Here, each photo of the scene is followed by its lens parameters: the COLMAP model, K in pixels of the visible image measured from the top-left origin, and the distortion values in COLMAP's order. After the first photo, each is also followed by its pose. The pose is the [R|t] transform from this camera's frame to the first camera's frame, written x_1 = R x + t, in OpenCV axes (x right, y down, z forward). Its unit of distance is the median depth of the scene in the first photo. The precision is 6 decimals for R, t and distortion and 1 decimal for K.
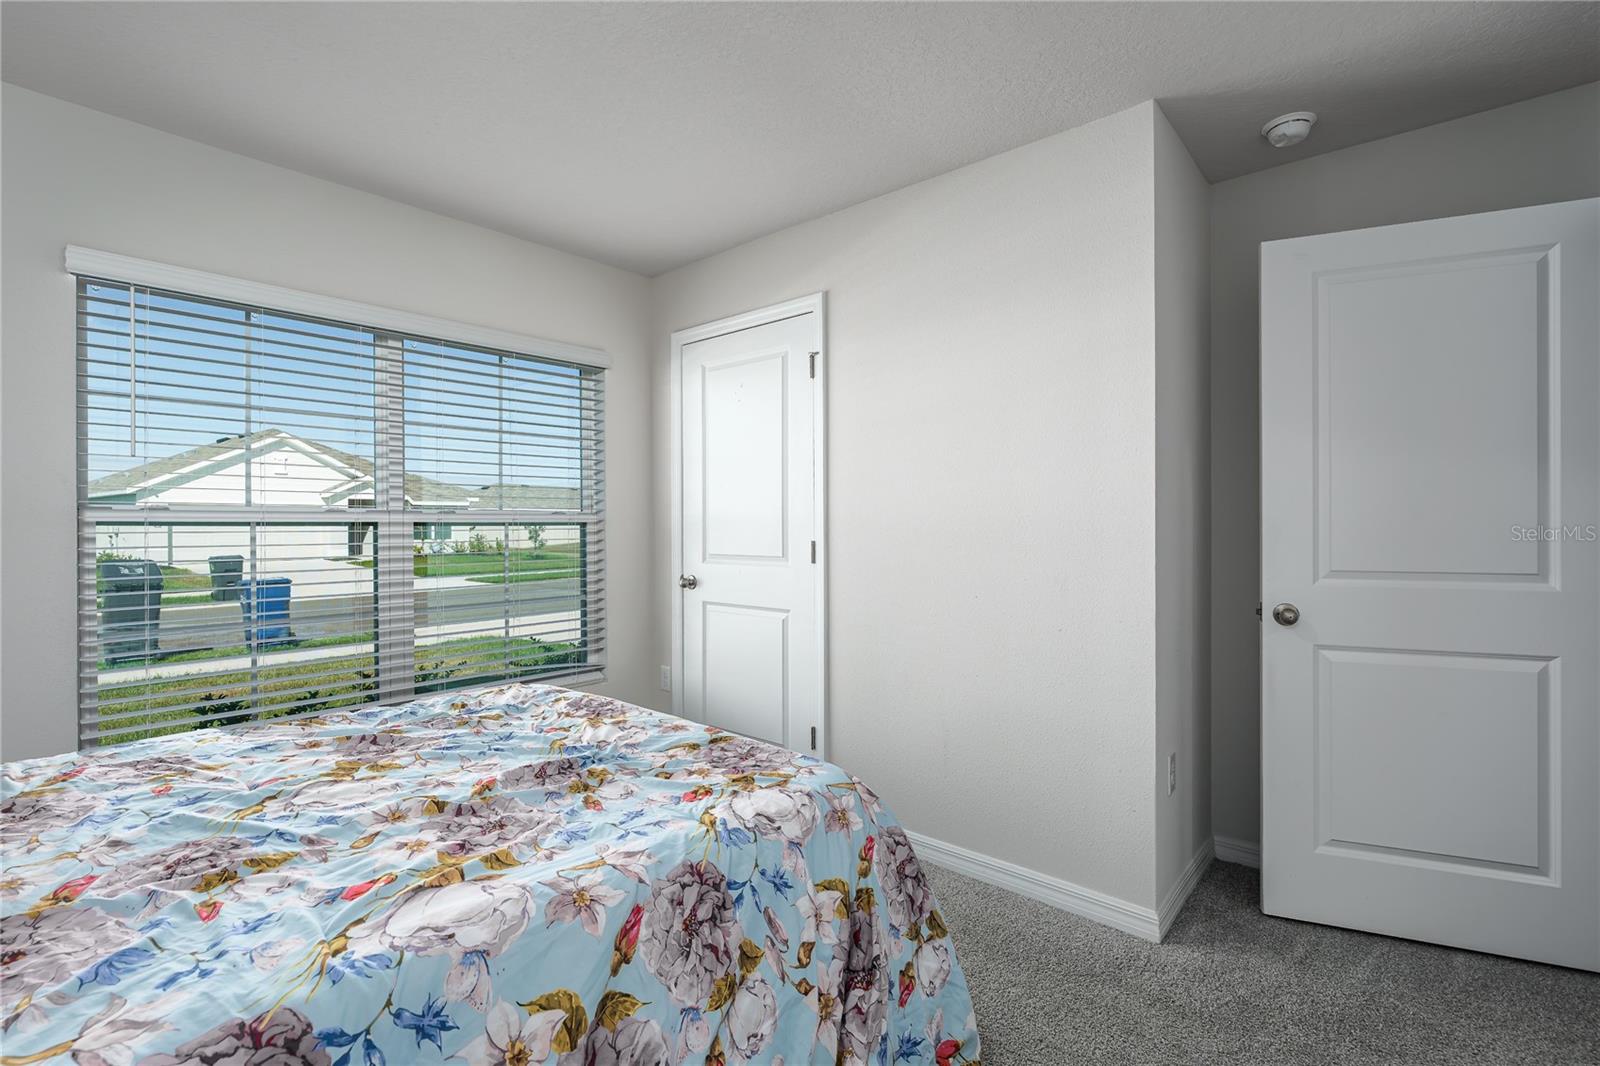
lens RADIAL K [[723.9, 0, 793.2], [0, 723.9, 525.0], [0, 0, 1]] dist [-0.001013, -0.000197]
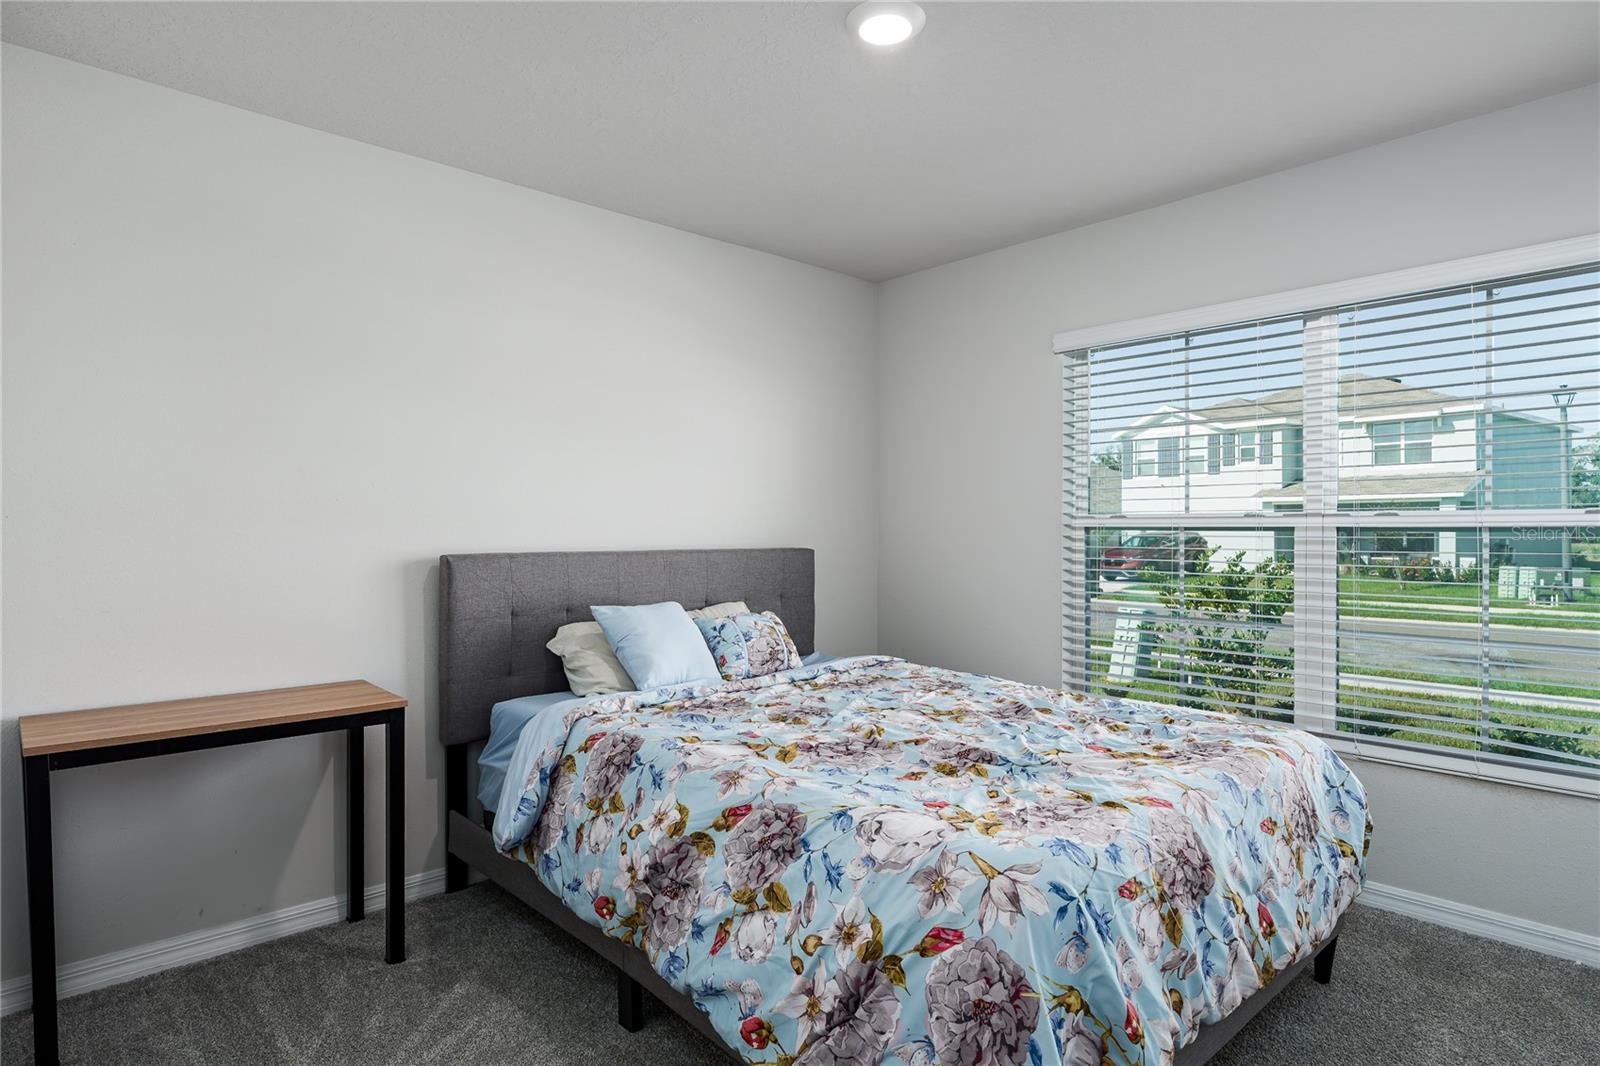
lens RADIAL K [[861.5, 0, 800.0], [0, 861.5, 533.0], [0, 0, 1]] dist [-0.027457, -0.000499]
pose [[-0.086014, 0.003678, -0.996287, 1.157502], [-0.003550, 0.999986, 0.003998, 0.002273], [0.996288, 0.003880, -0.085999, 1.020556]]
